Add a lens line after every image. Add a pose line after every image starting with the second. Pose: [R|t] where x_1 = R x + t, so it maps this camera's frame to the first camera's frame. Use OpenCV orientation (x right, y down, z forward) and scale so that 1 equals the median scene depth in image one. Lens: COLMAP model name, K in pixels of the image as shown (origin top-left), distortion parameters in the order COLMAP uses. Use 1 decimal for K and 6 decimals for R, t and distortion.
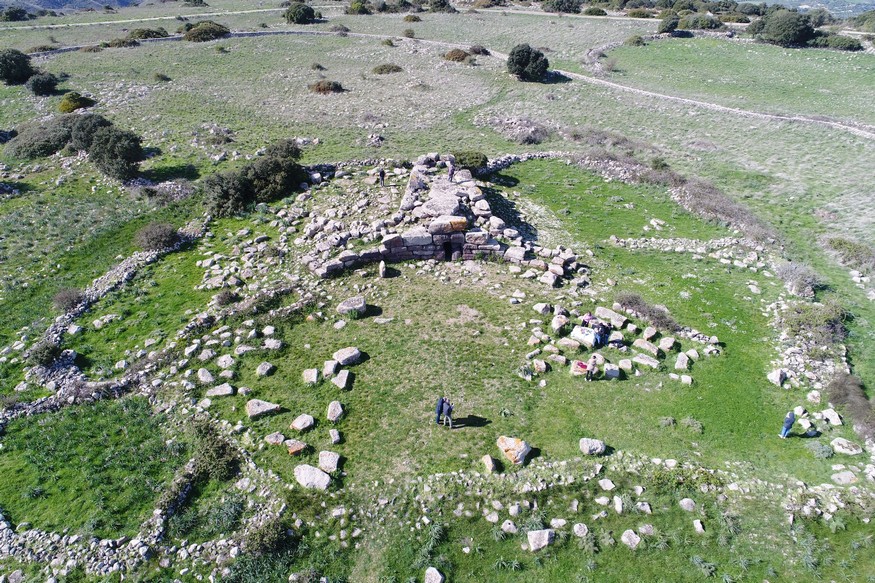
lens RADIAL K [[584.5, 0, 437.5], [0, 584.5, 291.5], [0, 0, 1]] dist [-0.004560, 0.000379]
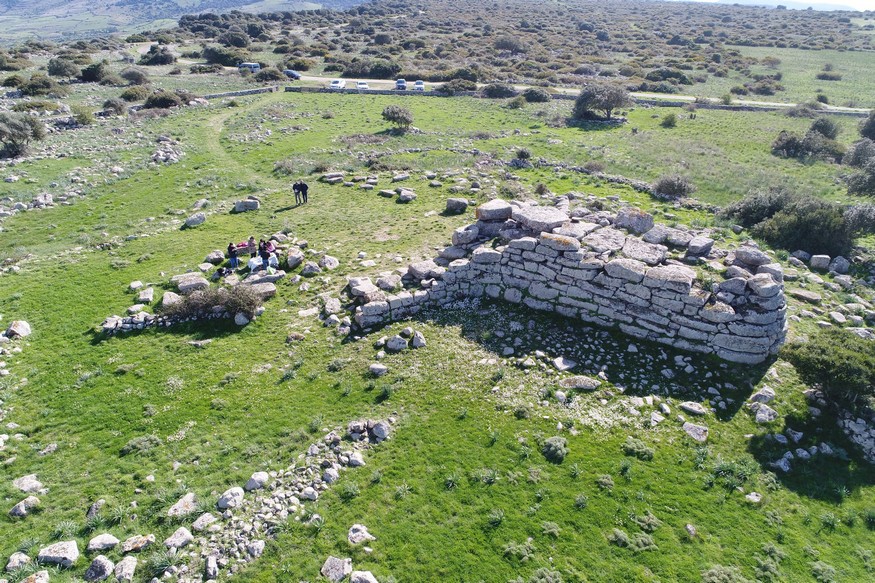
lens RADIAL K [[584.5, 0, 437.5], [0, 584.5, 291.5], [0, 0, 1]] dist [-0.004560, 0.000379]
pose [[-0.619157, 0.317540, -0.718201, 0.501430], [-0.467269, 0.586072, 0.661952, -0.409322], [0.631113, 0.745445, -0.214494, 0.953513]]
